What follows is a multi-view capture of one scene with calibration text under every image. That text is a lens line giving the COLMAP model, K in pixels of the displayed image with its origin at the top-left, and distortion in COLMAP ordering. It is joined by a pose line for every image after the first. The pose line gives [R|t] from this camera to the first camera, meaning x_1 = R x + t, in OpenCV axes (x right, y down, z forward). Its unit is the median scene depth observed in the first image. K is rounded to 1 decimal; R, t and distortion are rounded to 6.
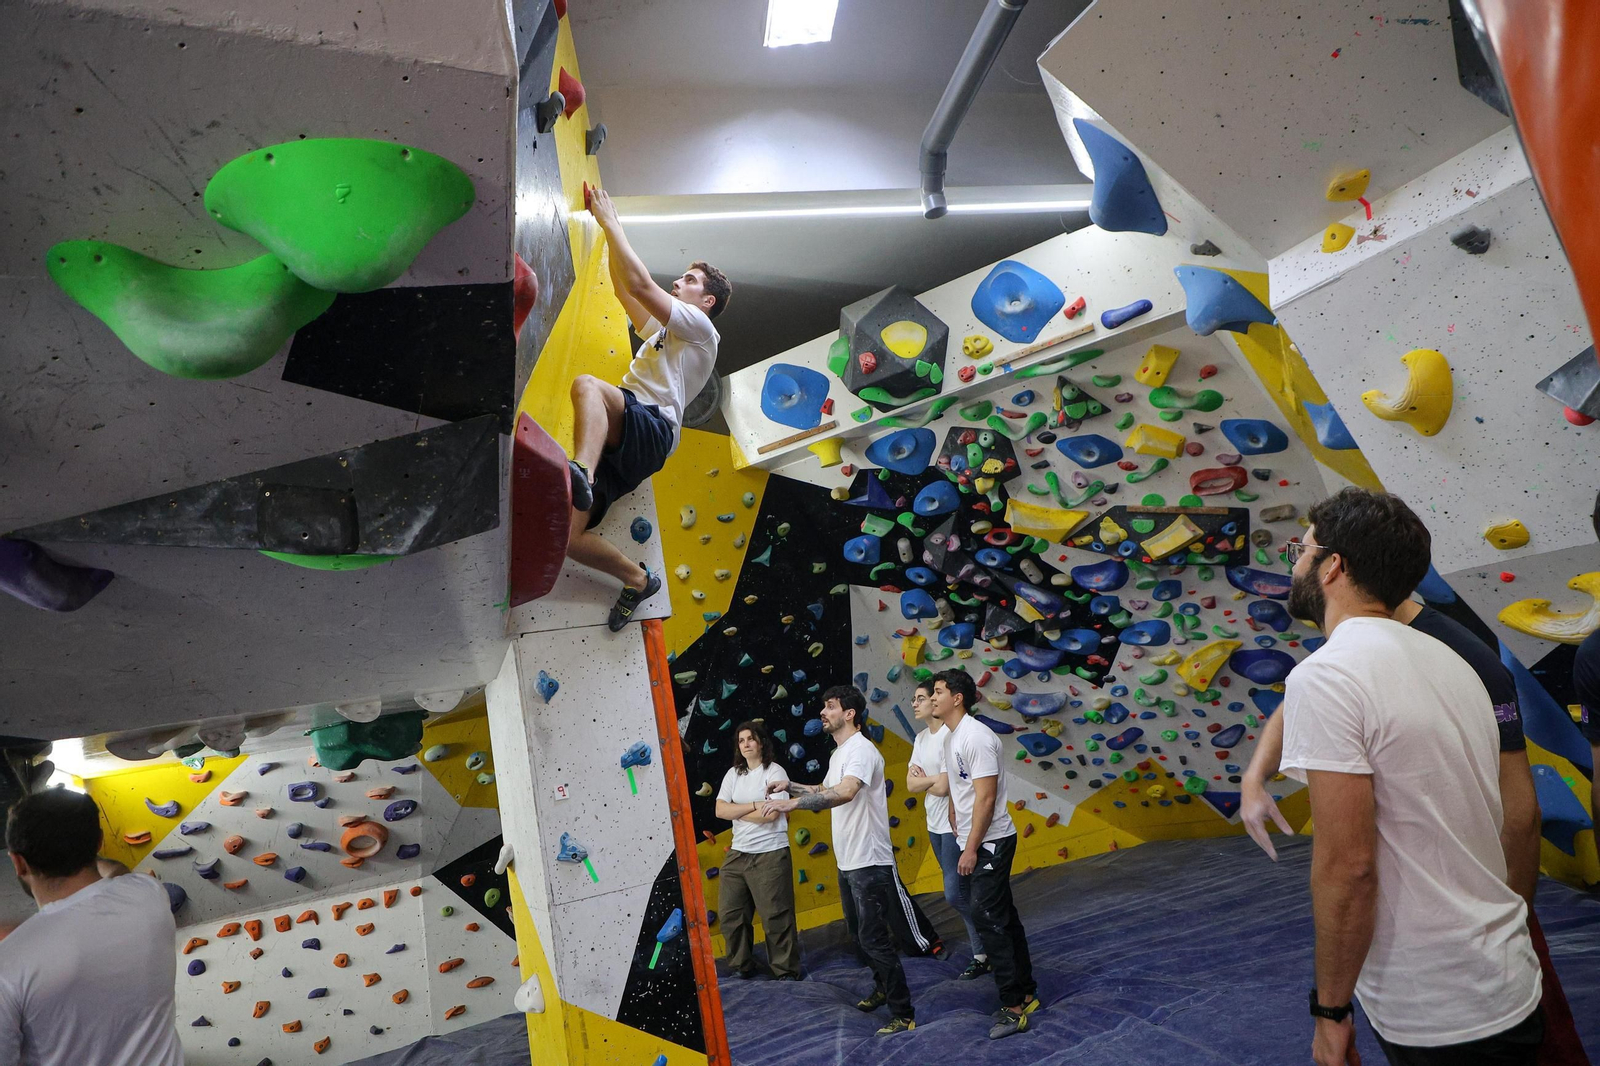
lens RADIAL K [[1079.1, 0, 804.9], [0, 1079.1, 529.4], [0, 0, 1]] dist [0.014073, -0.000780]
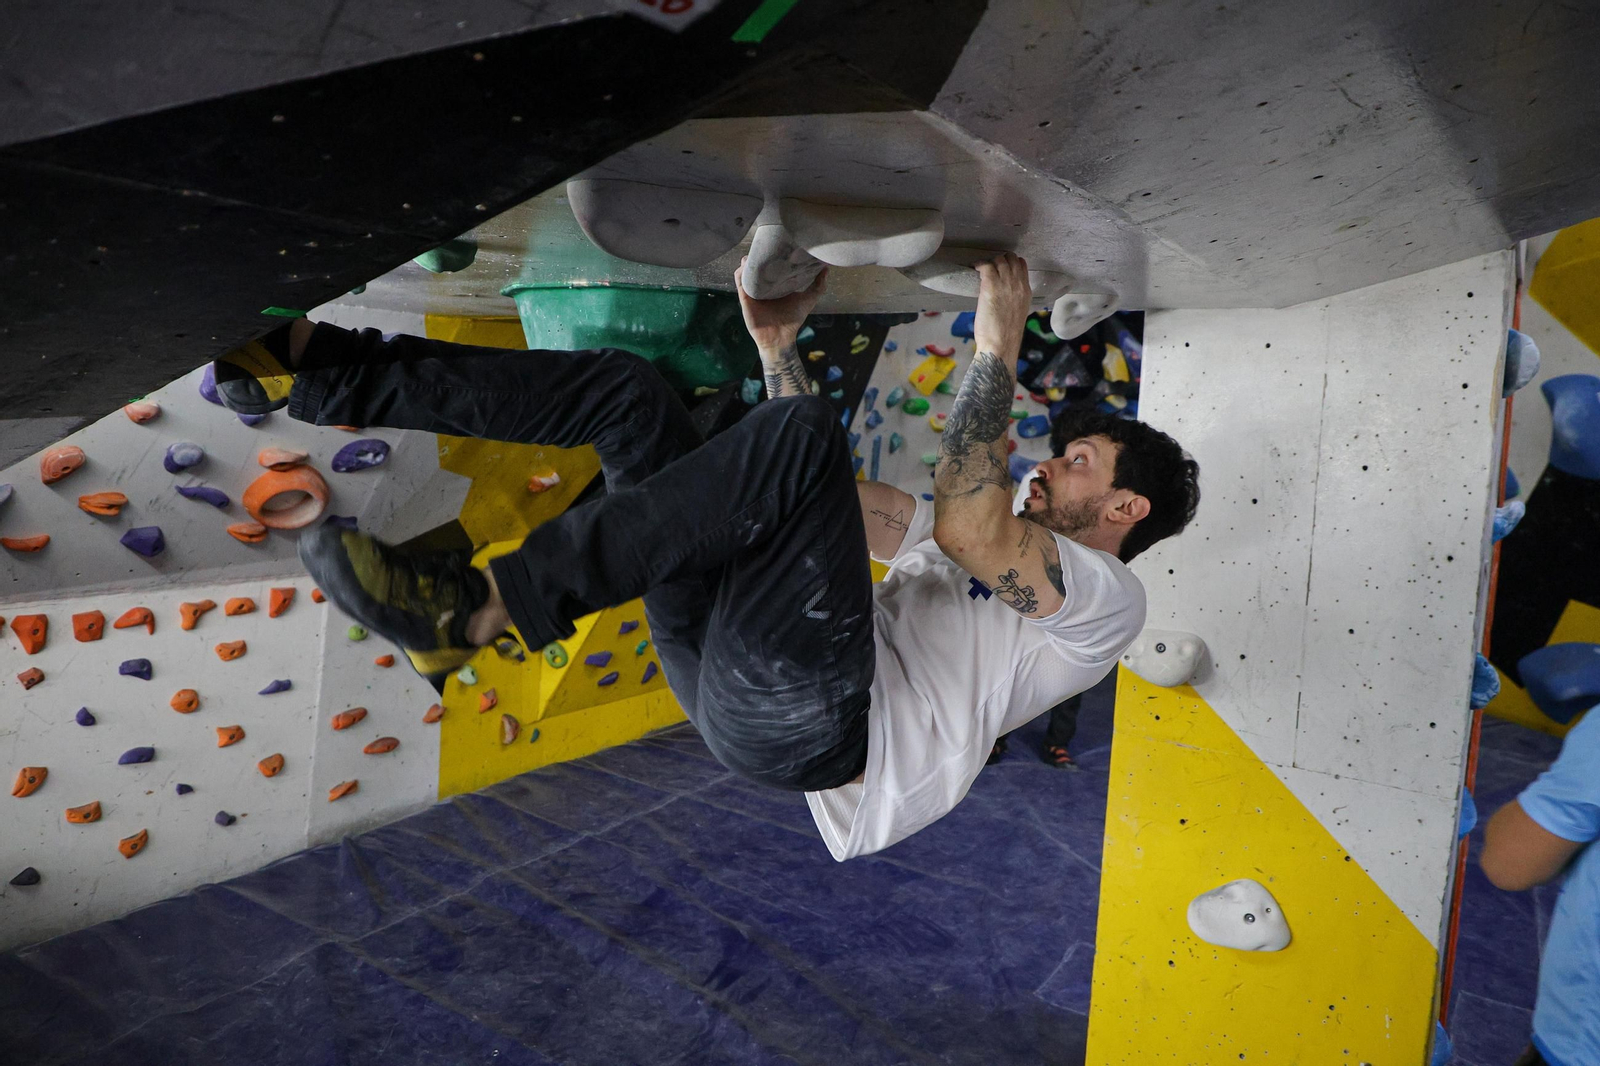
lens RADIAL K [[1090.6, 0, 790.5], [0, 1090.6, 521.0], [0, 0, 1]] dist [-0.020773, 0.007896]
pose [[0.850823, 0.173410, 0.496014, -0.441739], [-0.289983, 0.942166, 0.168026, 0.134433], [-0.438190, -0.286796, 0.851902, 0.428778]]
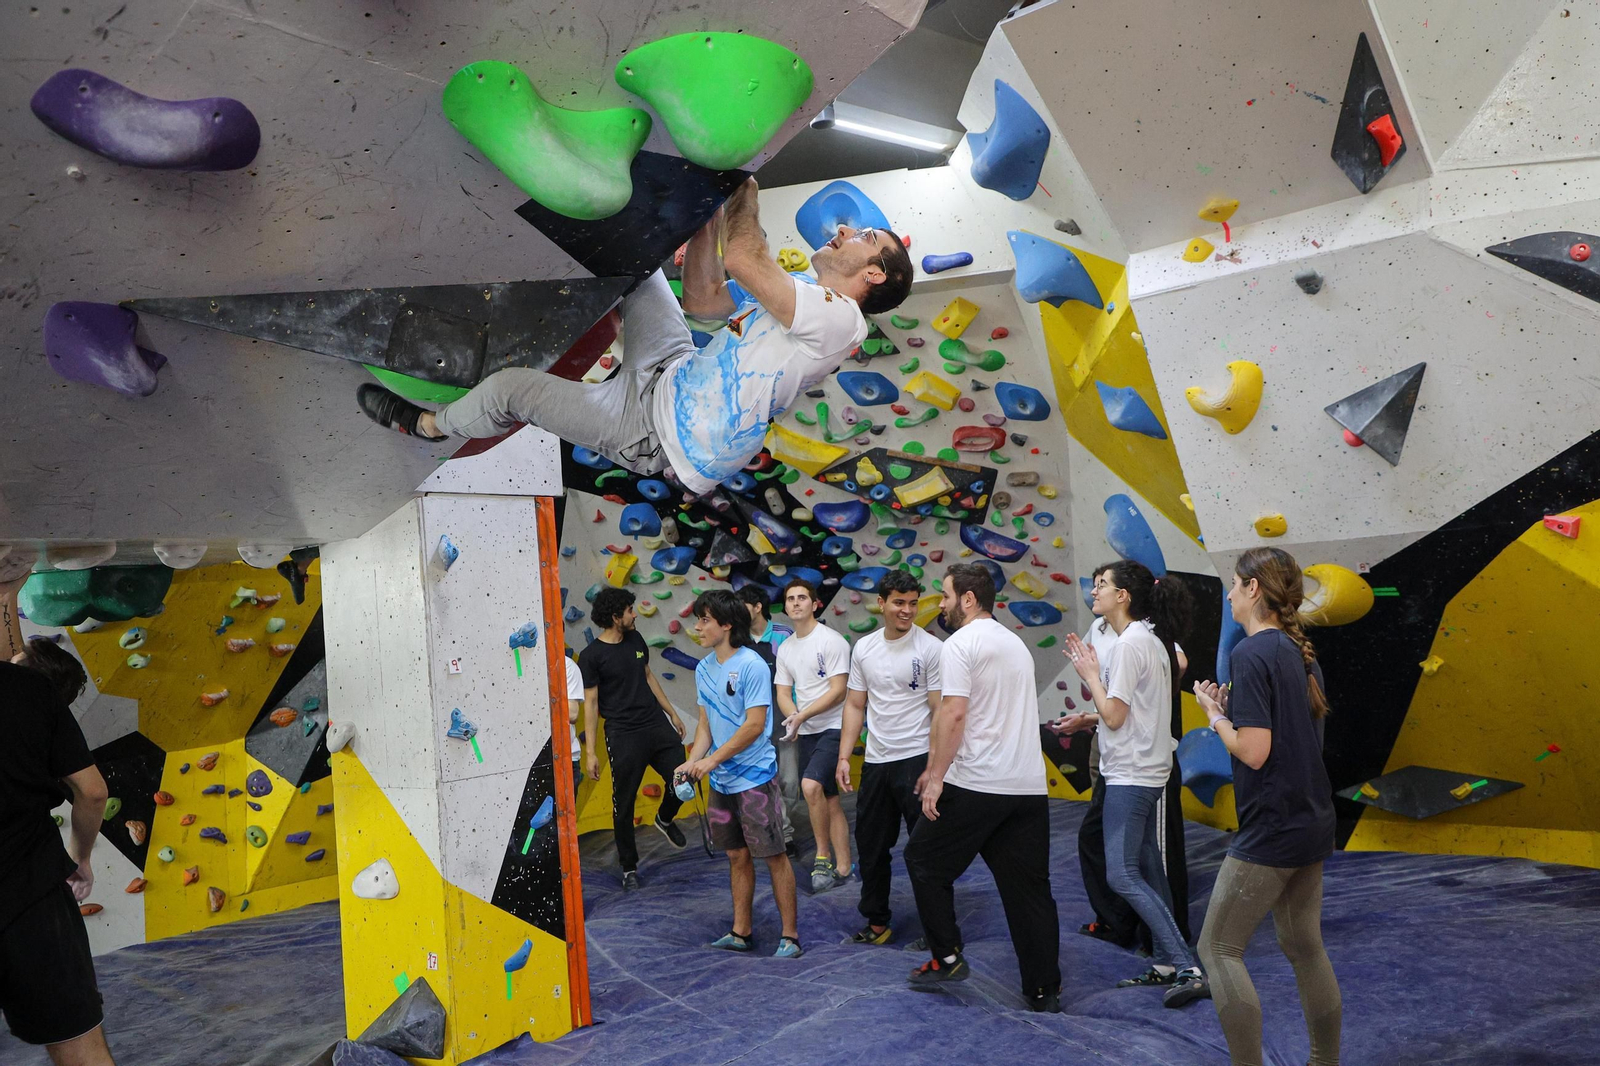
lens RADIAL K [[1311.7, 0, 811.2], [0, 1311.7, 519.4], [0, 0, 1]] dist [0.002968, -0.001738]
pose [[0.911177, 0.132331, 0.390186, -0.233950], [-0.152927, 0.987992, 0.022046, 0.026728], [-0.382583, -0.079757, 0.920472, -0.087518]]
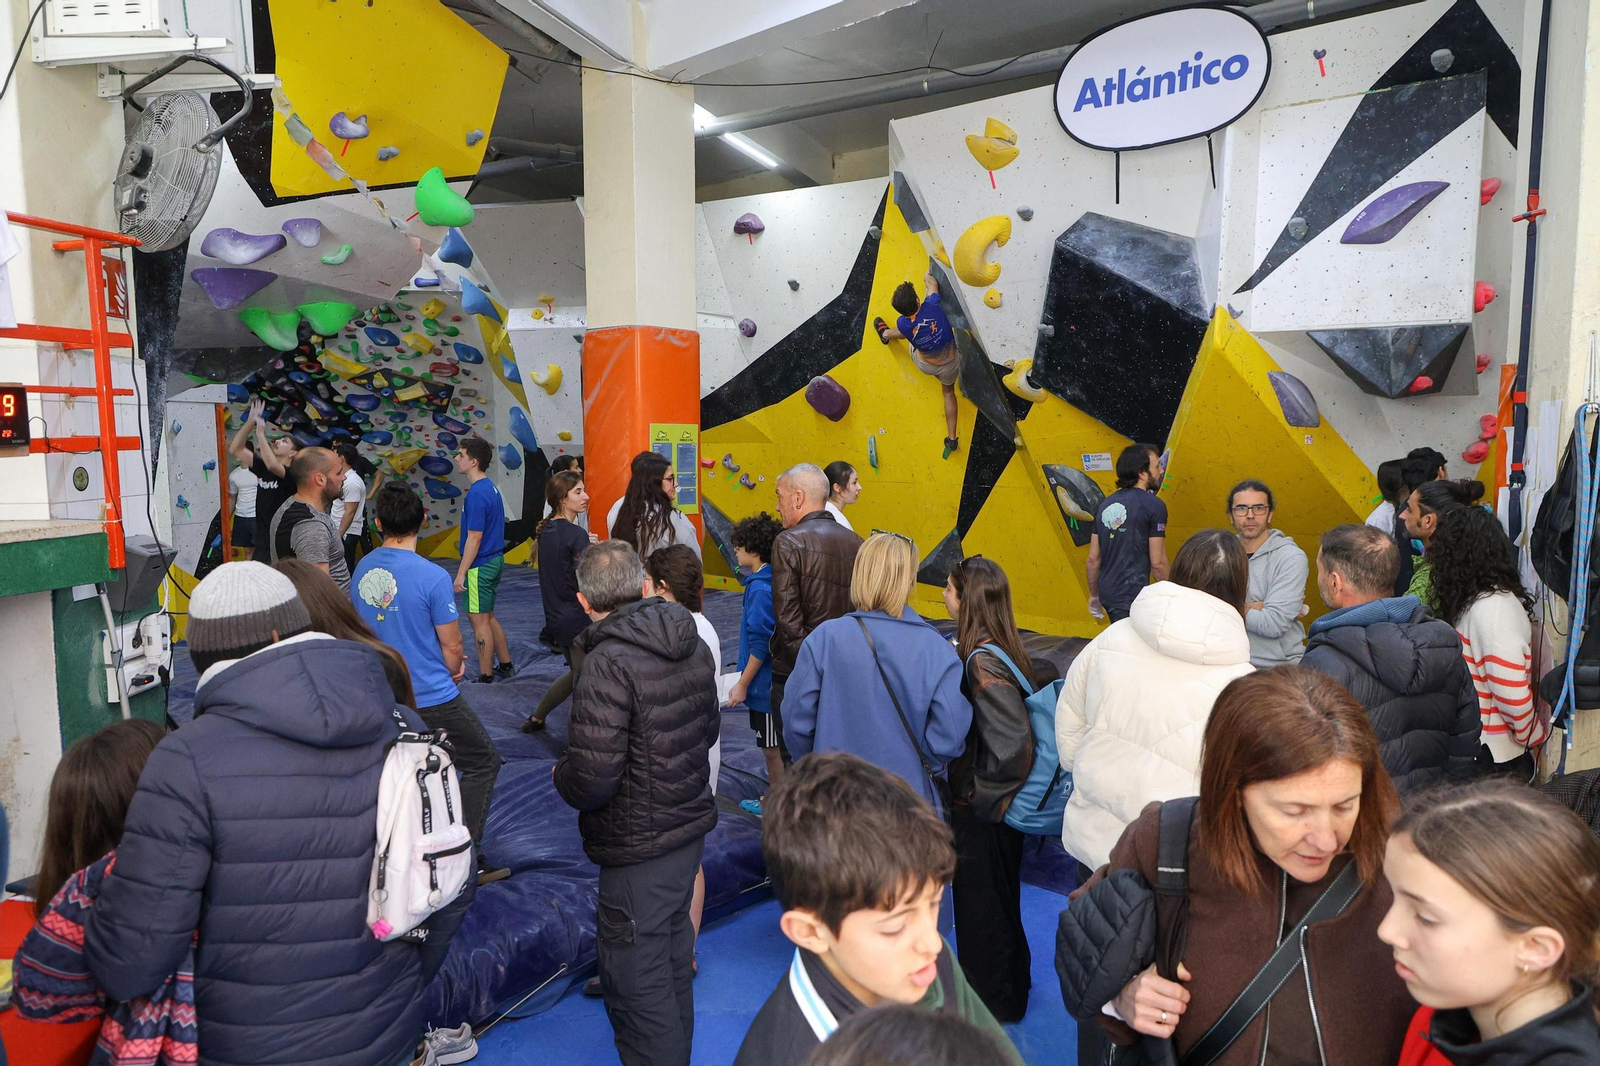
lens RADIAL K [[1079.1, 0, 804.9], [0, 1079.1, 529.4], [0, 0, 1]] dist [0.014073, -0.000780]
pose [[0.666690, 0.110185, 0.737146, -0.571805], [-0.247556, 0.965601, 0.079561, -0.081685], [-0.703022, -0.235528, 0.671034, -0.803860]]
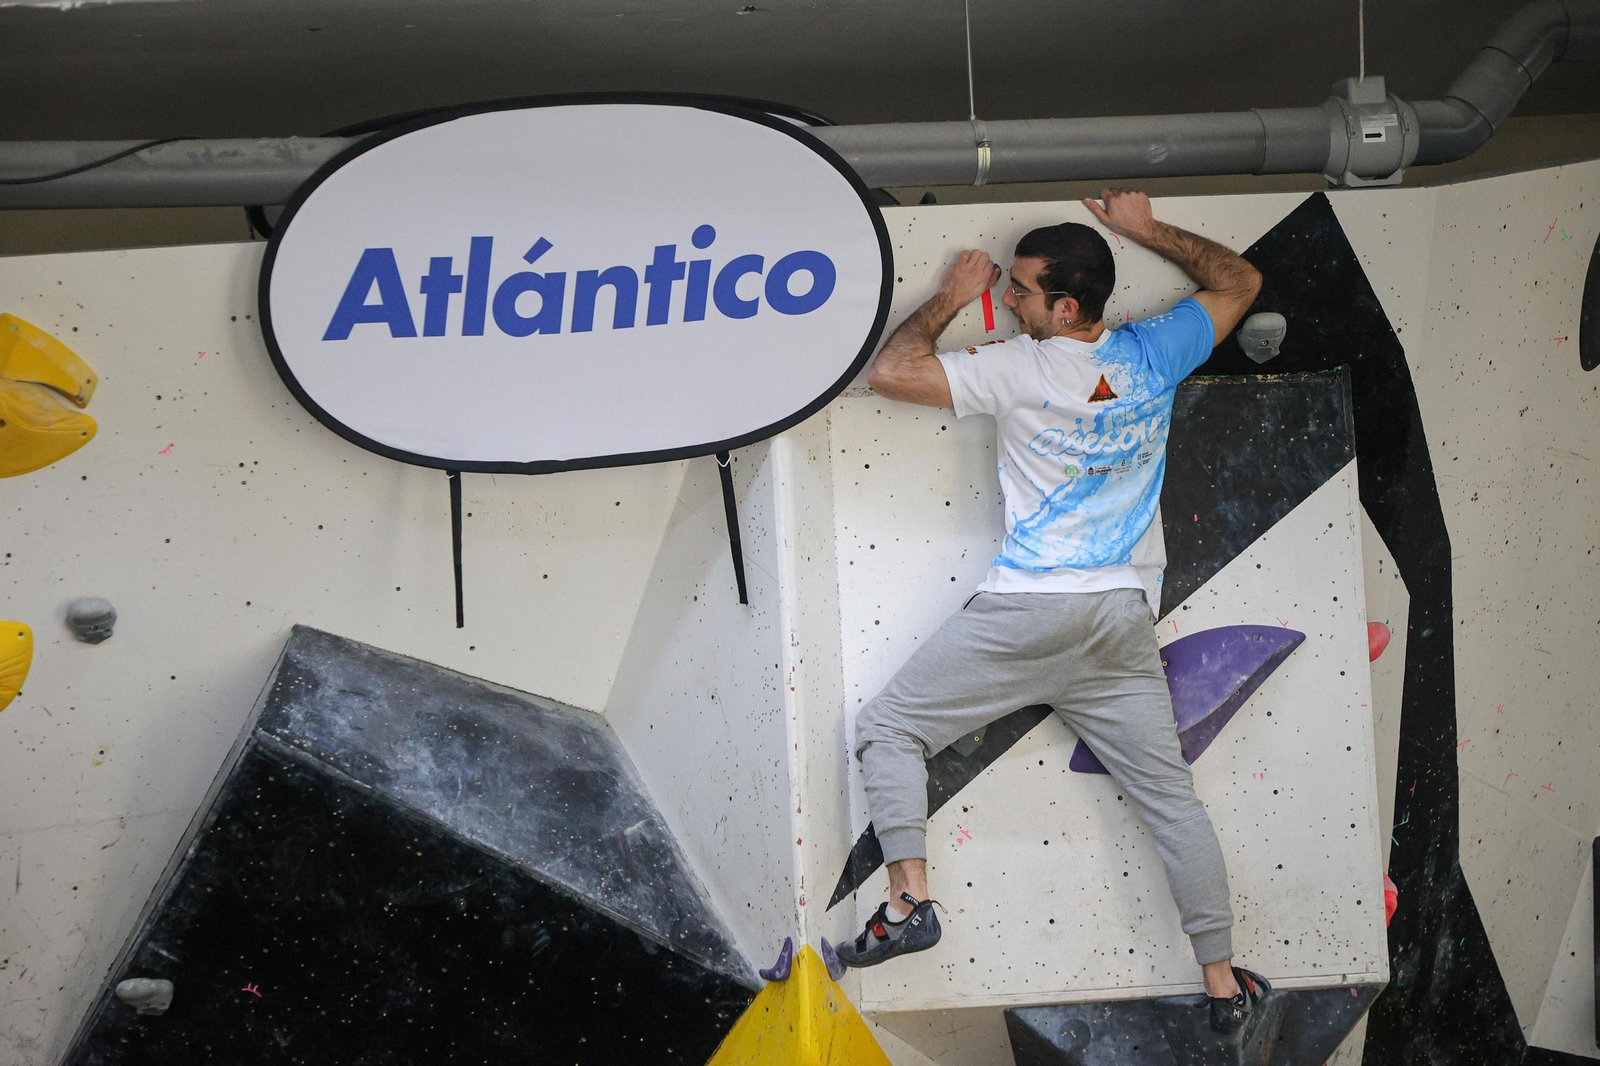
lens RADIAL K [[3131.9, 0, 905.6], [0, 3131.9, 533.2], [0, 0, 1]] dist [0.003816, 0.026938]
pose [[-0.052970, 0.264329, 0.962977, -0.577342], [-0.105817, 0.957415, -0.268623, -0.156113], [-0.992974, -0.116129, -0.022744, -0.376113]]
